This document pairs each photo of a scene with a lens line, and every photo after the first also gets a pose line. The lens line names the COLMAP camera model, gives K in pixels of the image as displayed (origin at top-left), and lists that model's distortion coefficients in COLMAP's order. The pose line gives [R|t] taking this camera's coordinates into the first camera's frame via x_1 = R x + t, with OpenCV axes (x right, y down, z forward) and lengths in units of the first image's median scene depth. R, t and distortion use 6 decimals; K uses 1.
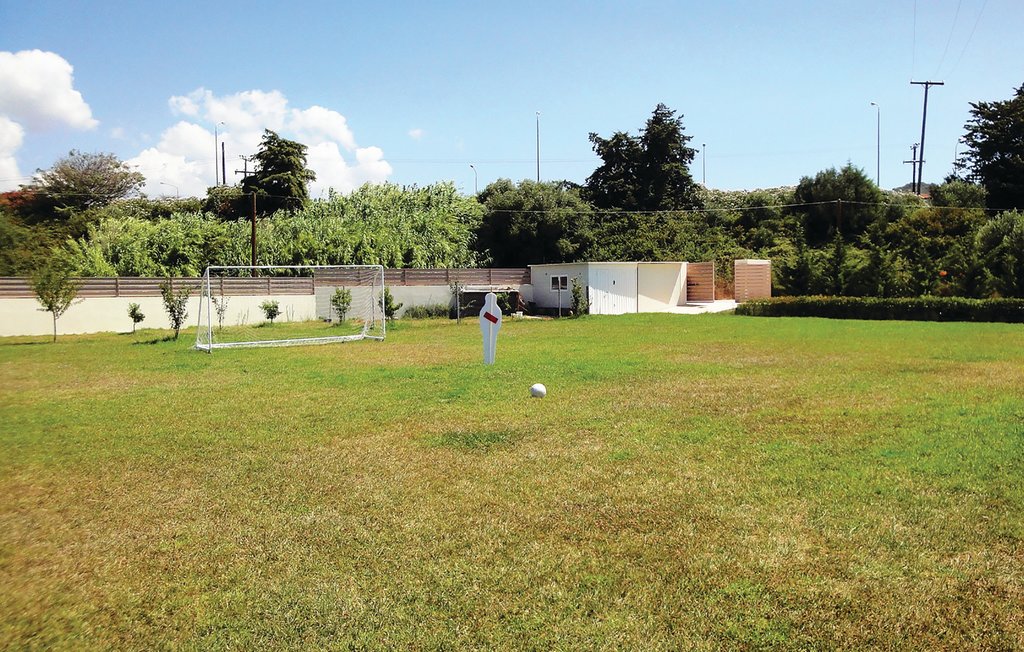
lens RADIAL K [[864.0, 0, 512.0], [0, 864.0, 326.0], [0, 0, 1]] dist [-0.003352, 0.000143]
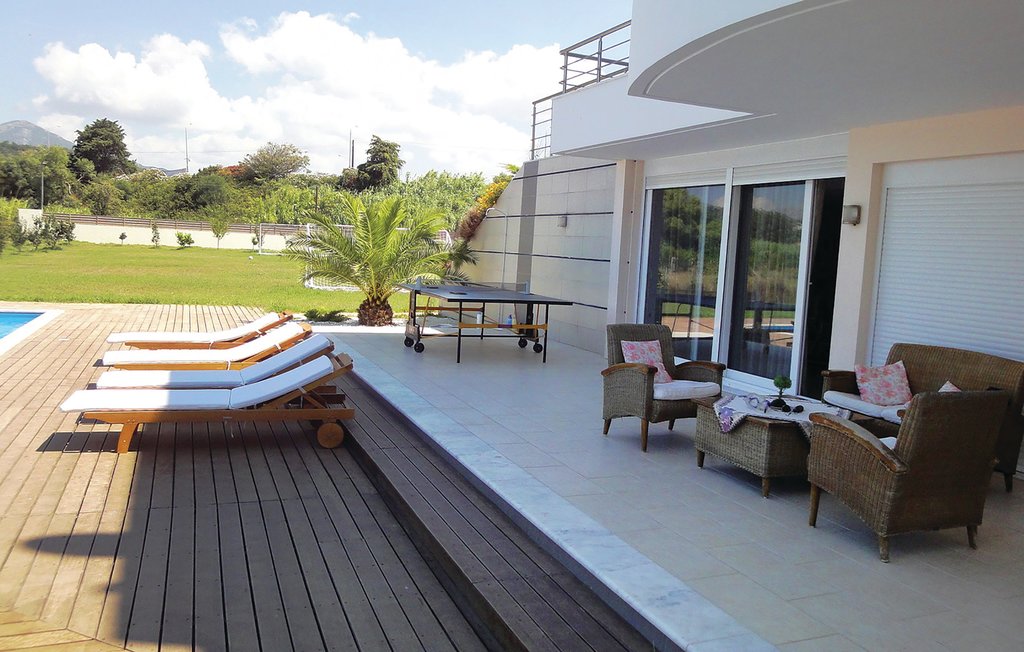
lens RADIAL K [[864.0, 0, 512.0], [0, 864.0, 326.0], [0, 0, 1]] dist [-0.003352, 0.000143]
pose [[0.965874, 0.084685, -0.244778, 0.378648], [-0.072373, 0.995638, 0.058880, 0.011703], [0.248697, -0.039155, 0.967790, -0.492628]]
